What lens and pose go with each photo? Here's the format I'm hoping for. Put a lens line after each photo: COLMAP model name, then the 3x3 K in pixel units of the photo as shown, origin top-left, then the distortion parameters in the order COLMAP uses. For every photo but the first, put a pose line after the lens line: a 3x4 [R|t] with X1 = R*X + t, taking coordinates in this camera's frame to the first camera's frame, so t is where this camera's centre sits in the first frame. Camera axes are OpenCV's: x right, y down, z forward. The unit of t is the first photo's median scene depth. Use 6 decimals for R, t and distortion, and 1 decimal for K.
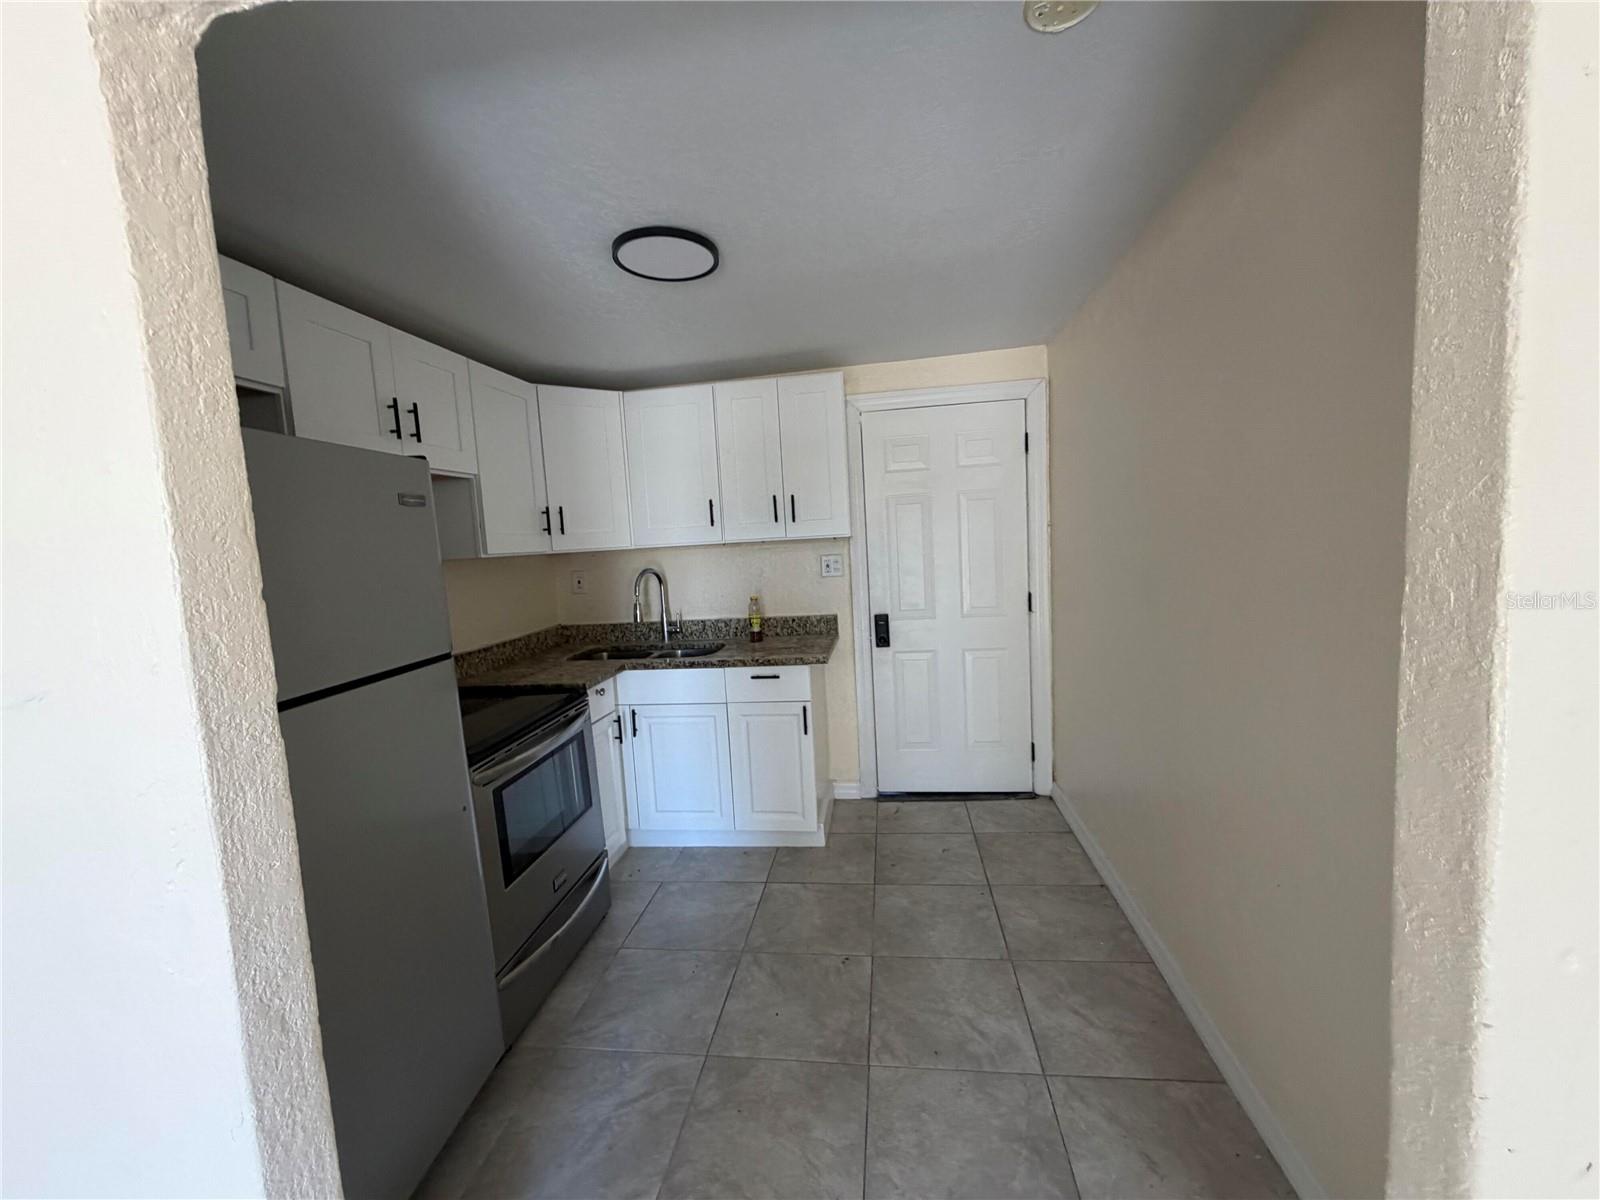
lens RADIAL K [[640.5, 0, 801.7], [0, 640.5, 599.6], [0, 0, 1]] dist [0.001408, 0.000119]
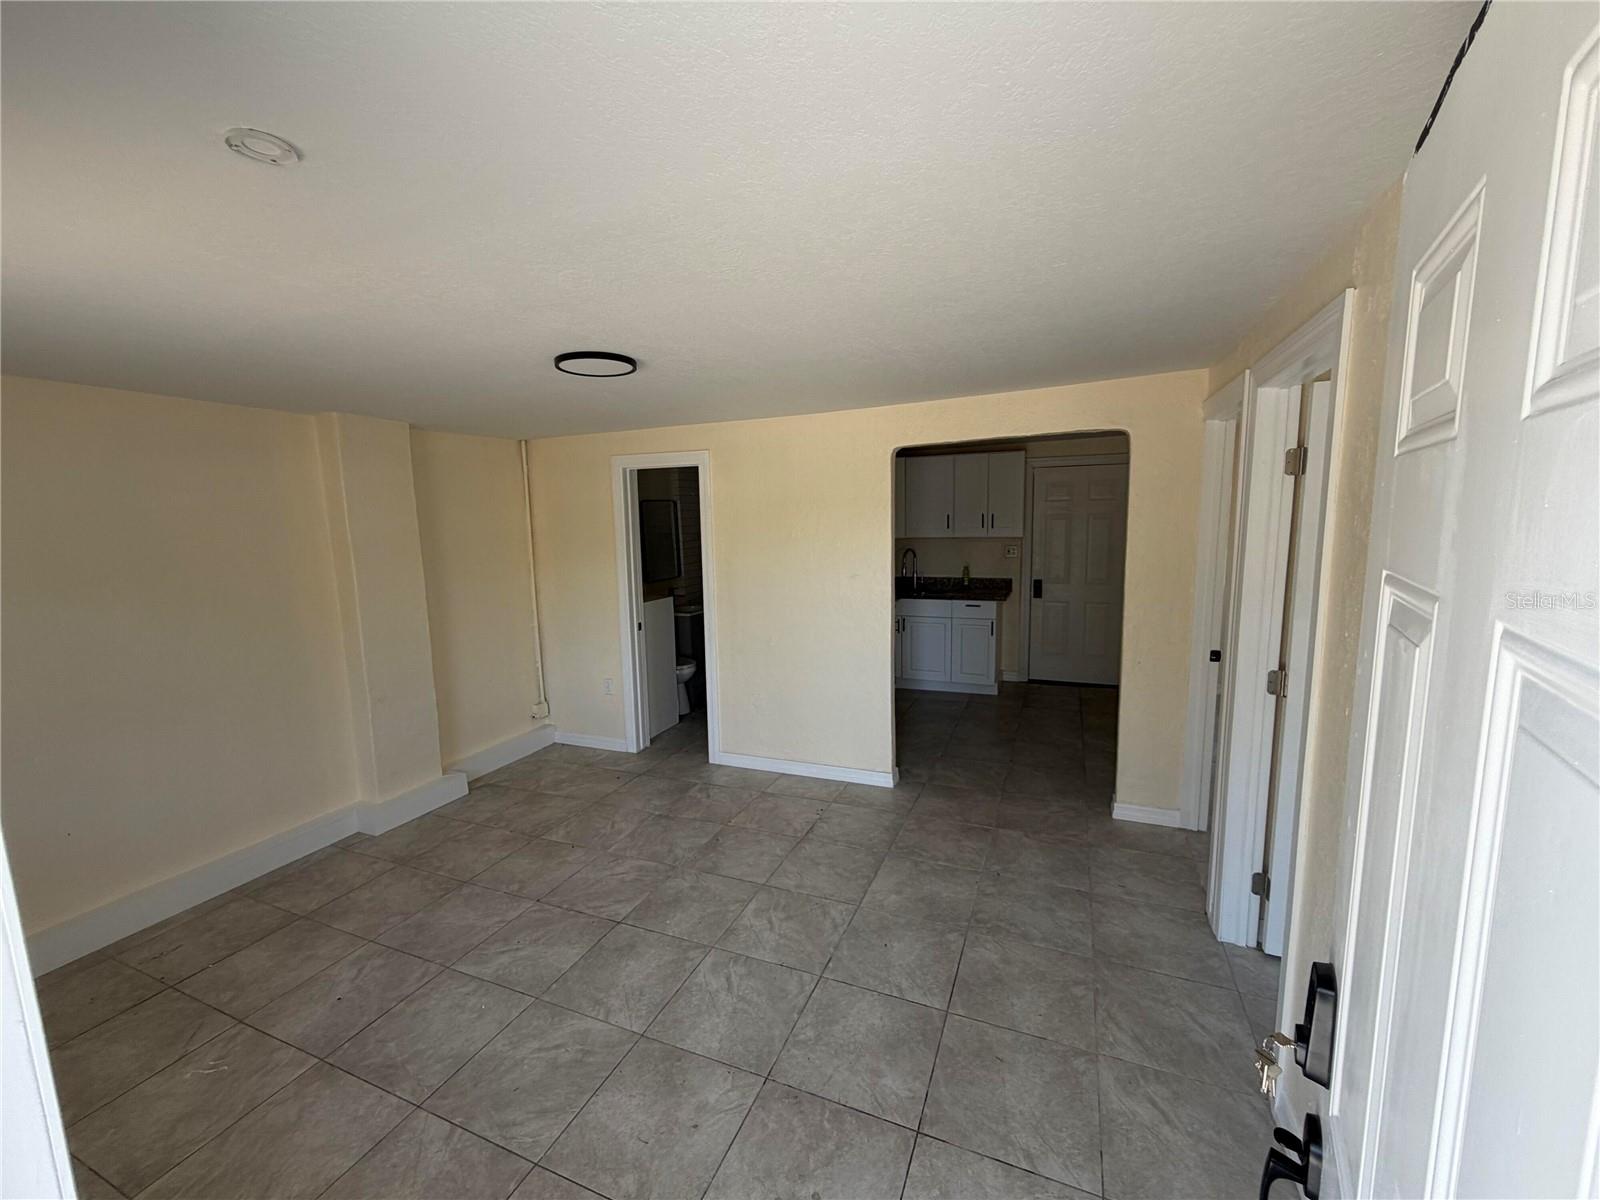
lens RADIAL K [[640.5, 0, 794.4], [0, 640.5, 601.6], [0, 0, 1]] dist [0.001408, 0.000119]
pose [[0.964388, 0.067278, -0.255791, -0.076481], [-0.054493, 0.996900, 0.056755, 0.020518], [0.258817, -0.040795, 0.965065, -0.985778]]
